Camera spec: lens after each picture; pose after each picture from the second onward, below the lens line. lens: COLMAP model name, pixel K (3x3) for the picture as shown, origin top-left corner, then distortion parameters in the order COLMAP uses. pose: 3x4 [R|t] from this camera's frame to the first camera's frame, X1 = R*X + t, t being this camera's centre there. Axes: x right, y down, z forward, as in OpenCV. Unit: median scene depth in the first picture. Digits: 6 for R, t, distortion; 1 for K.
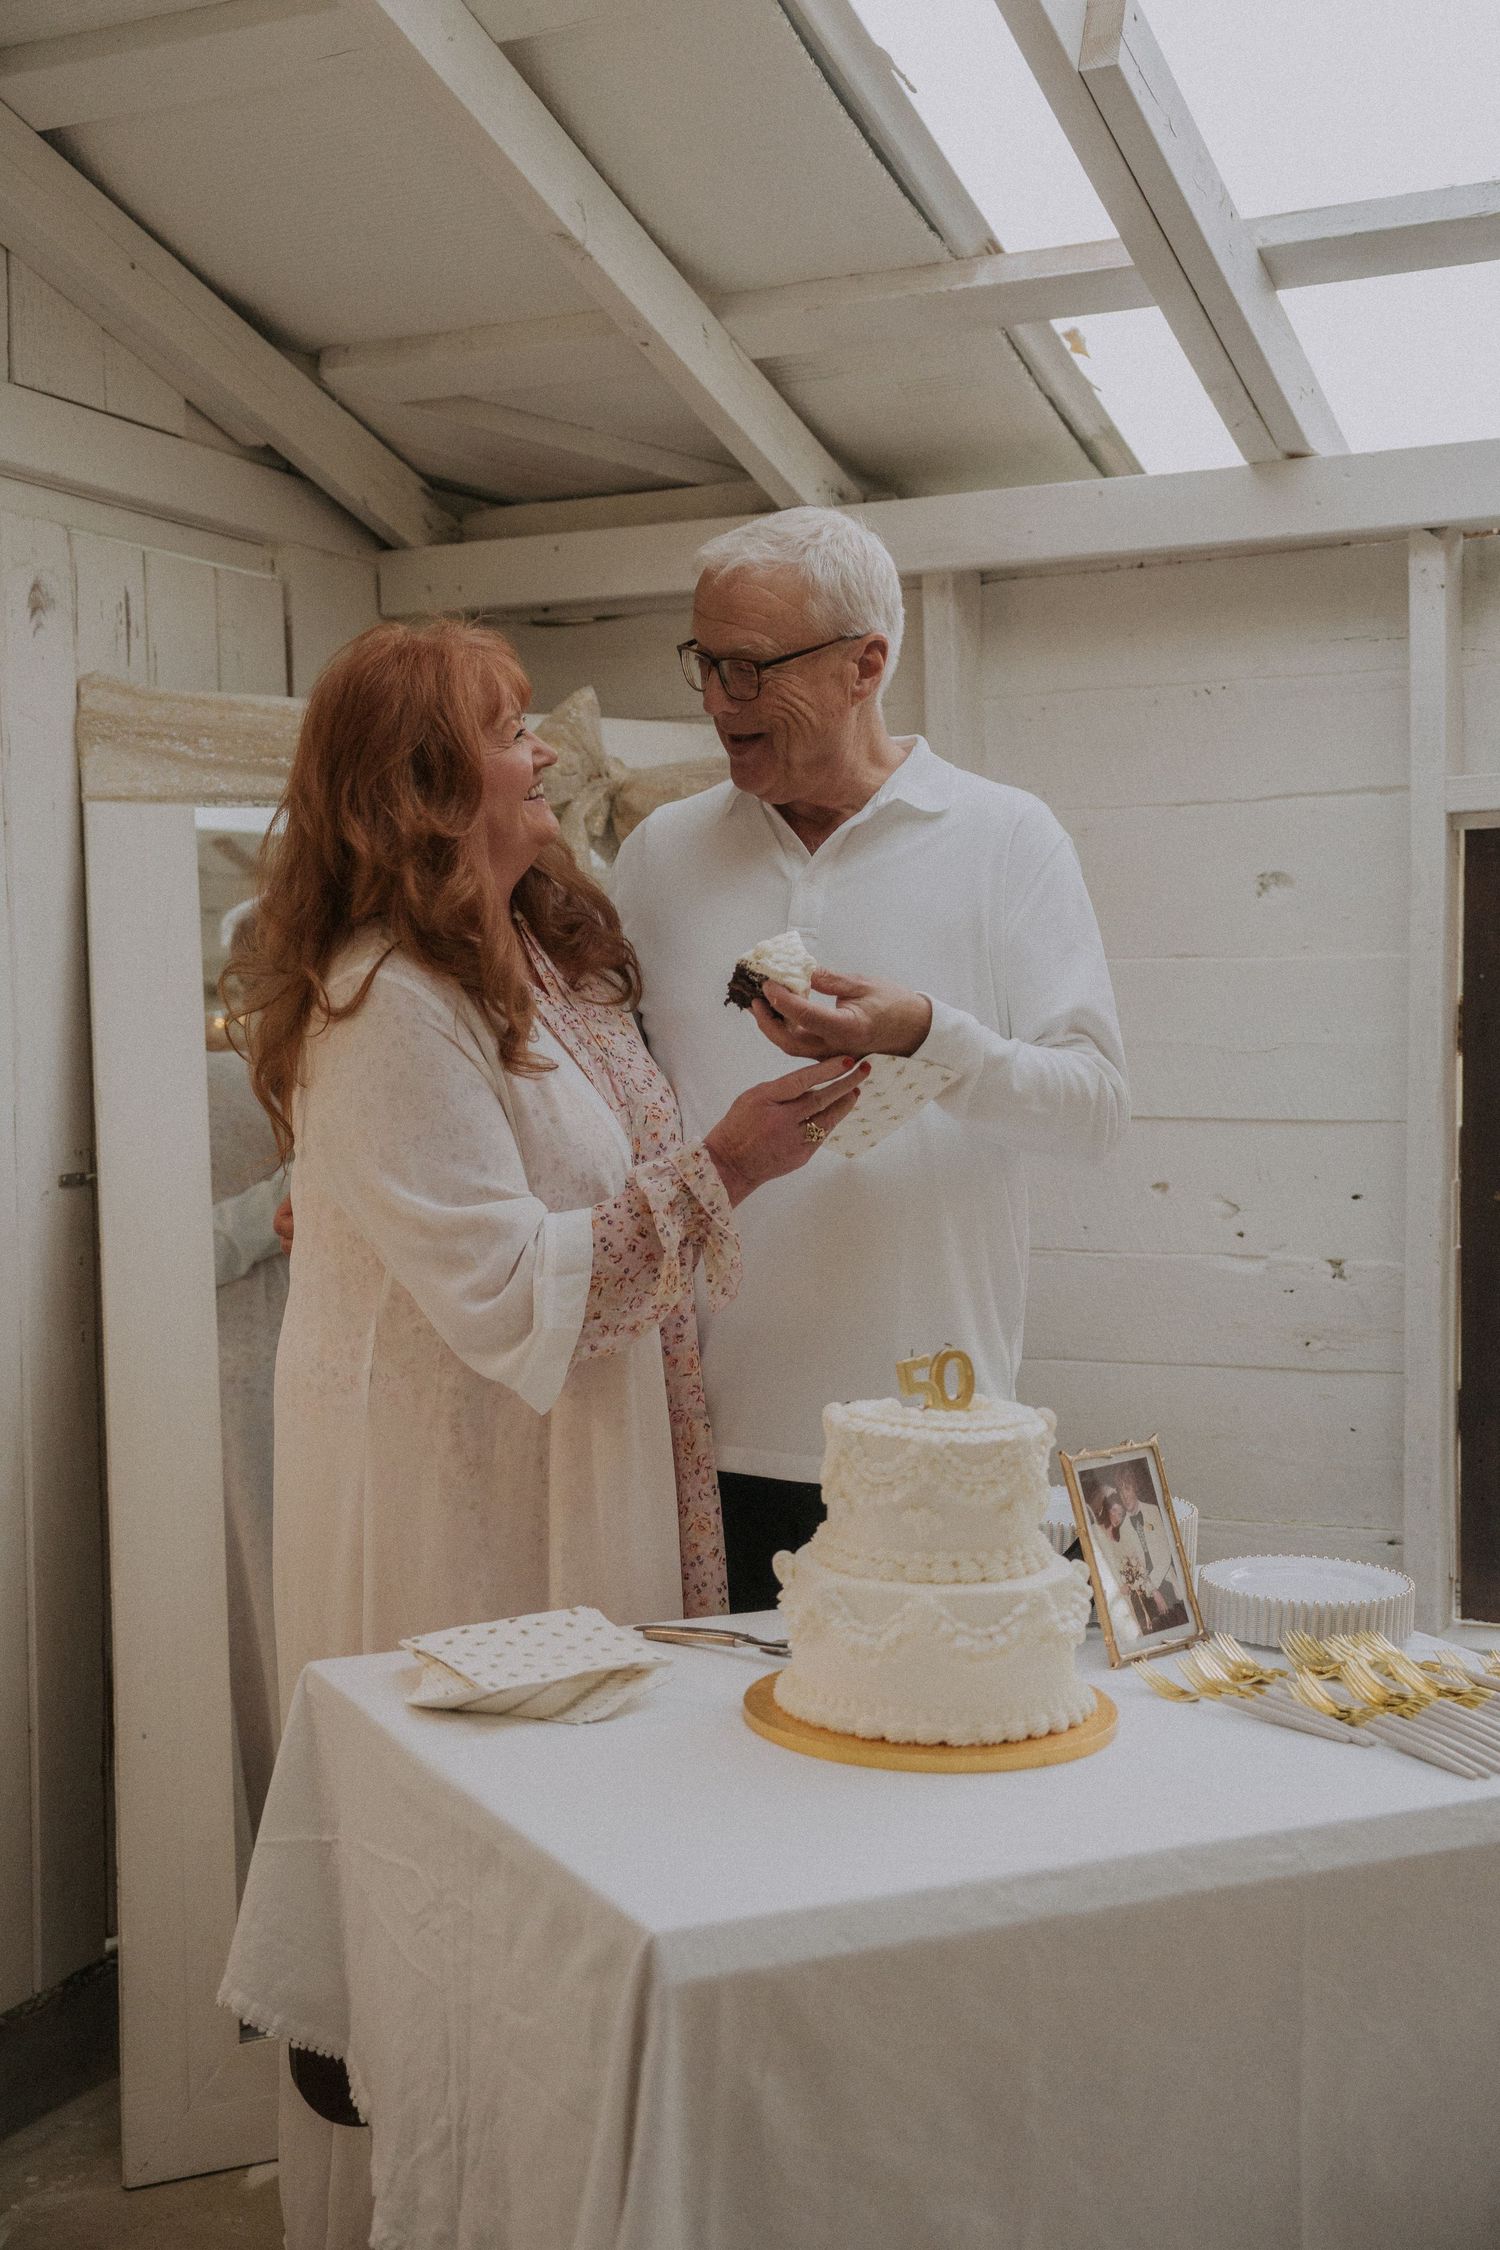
lens RADIAL K [[2616.1, 0, 742.7], [0, 2616.1, 1123.7], [0, 0, 1]] dist [0.125491, 0.000000]
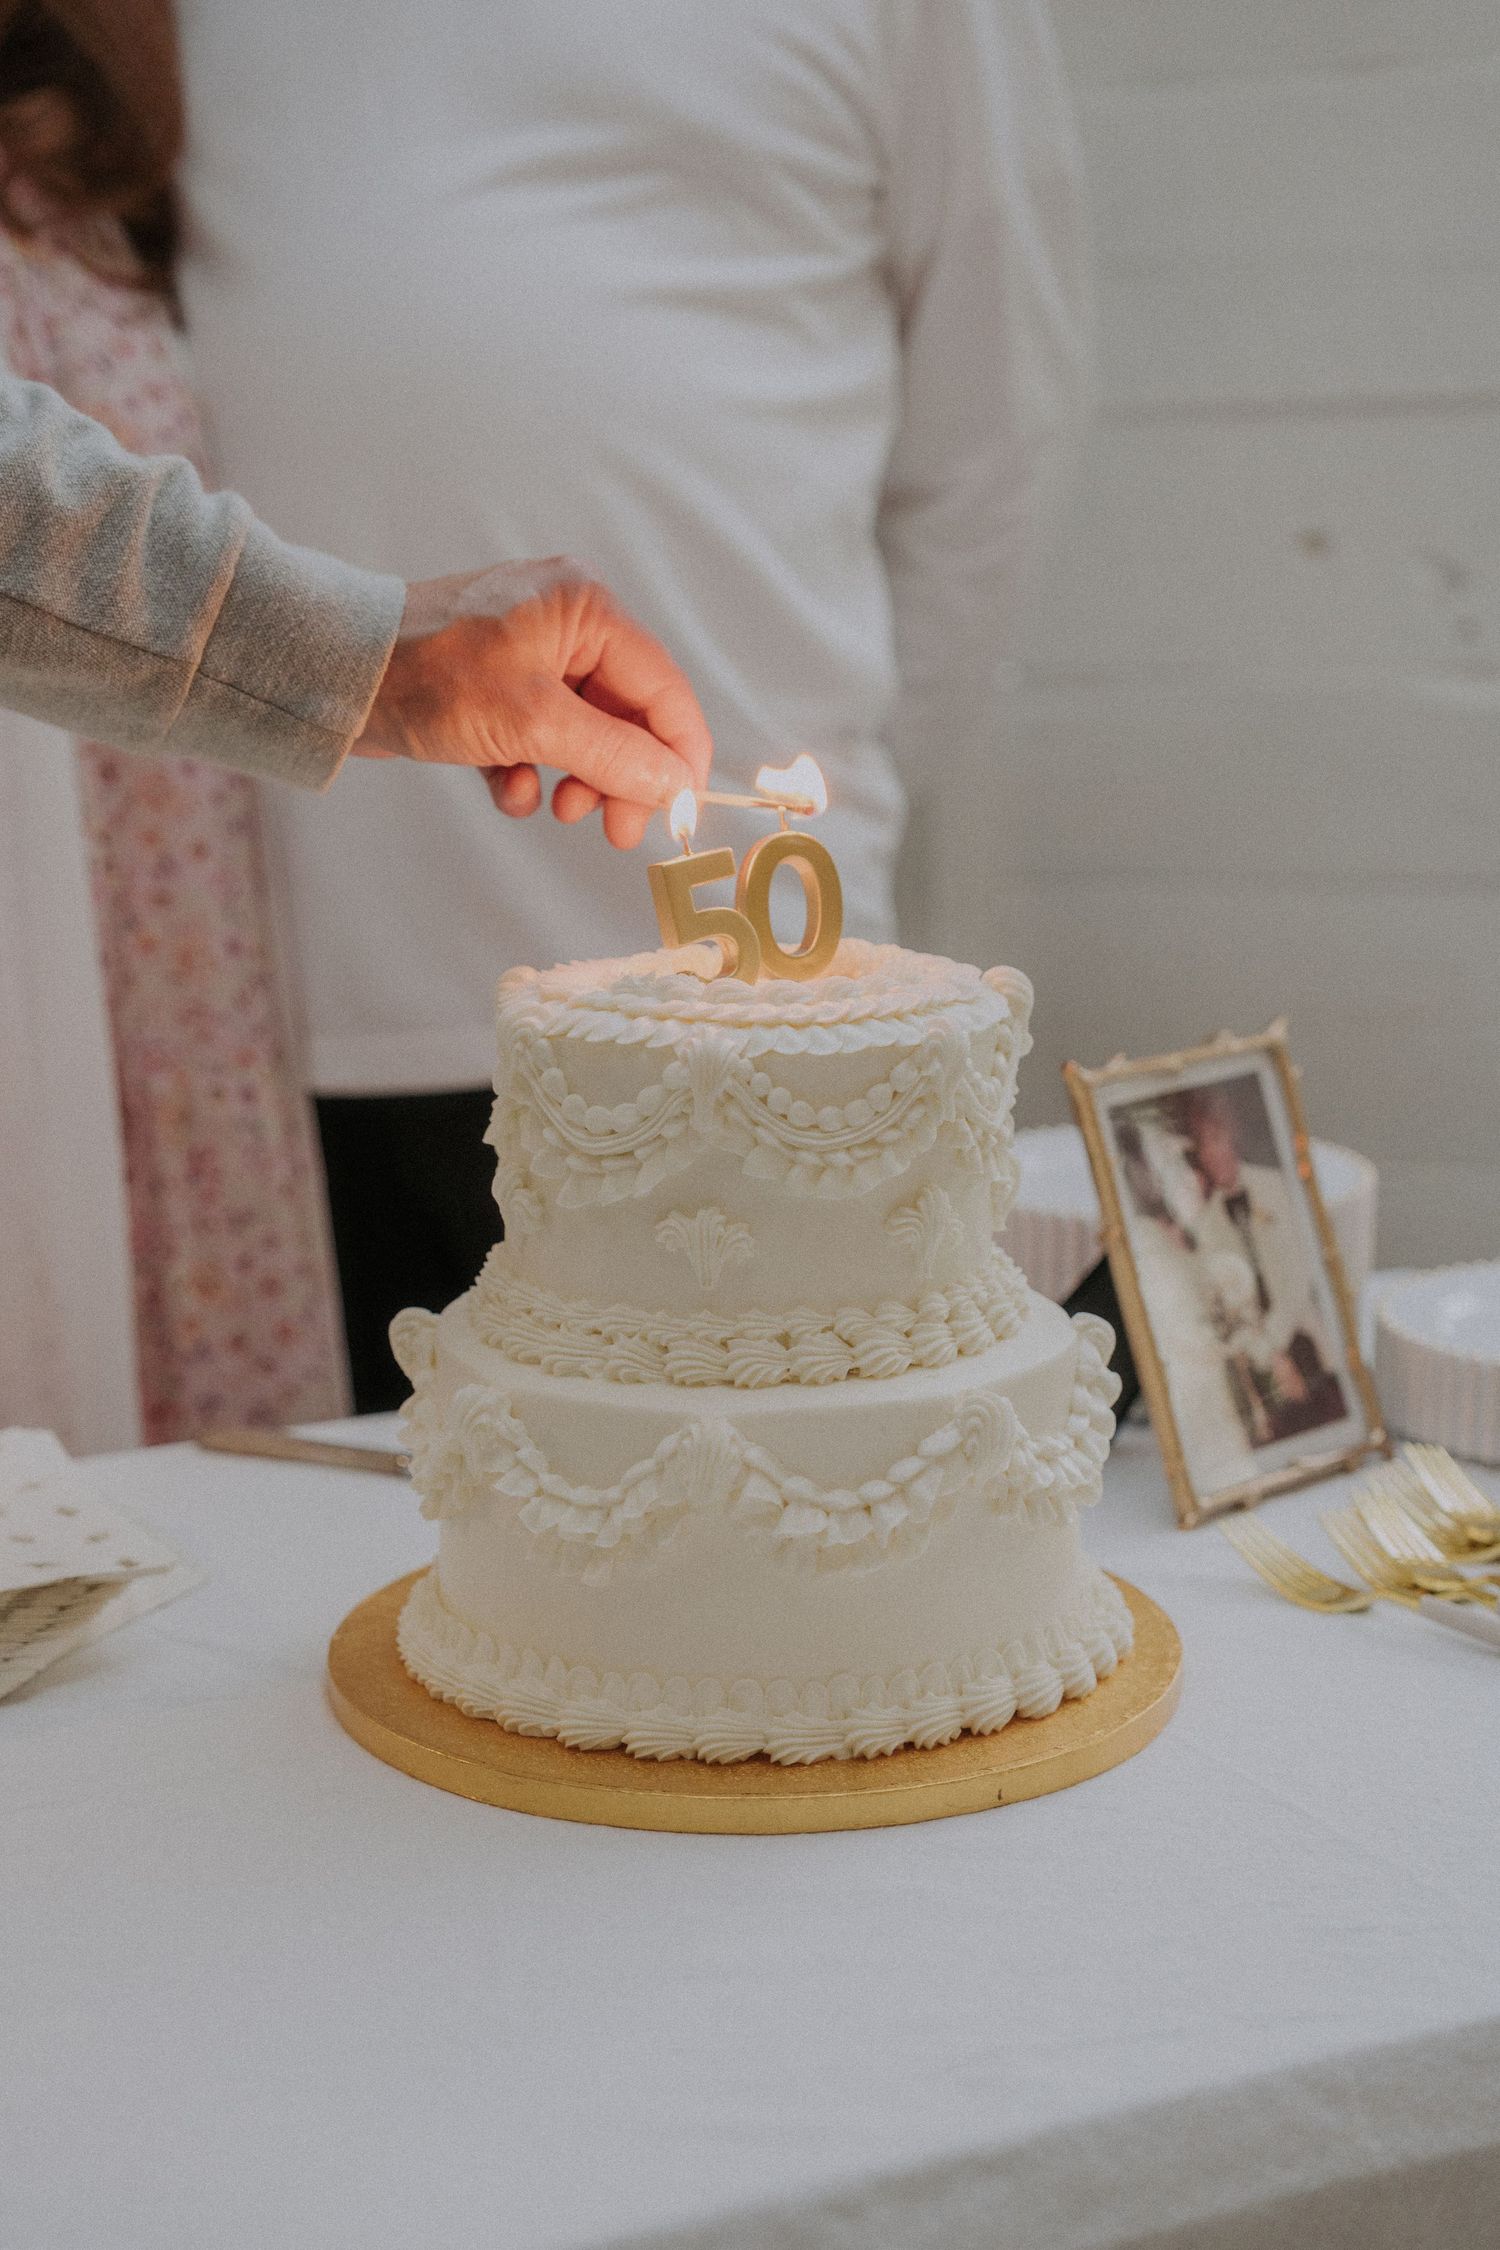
lens RADIAL K [[3540.5, 0, 750.3], [0, 3540.5, 1130.7], [0, 0, 1]] dist [0.180845, 0.000000]
pose [[0.999621, -0.025997, -0.009032, 0.080288], [0.027042, 0.988792, 0.146833, 0.050792], [0.005113, -0.147022, 0.989120, 0.440165]]
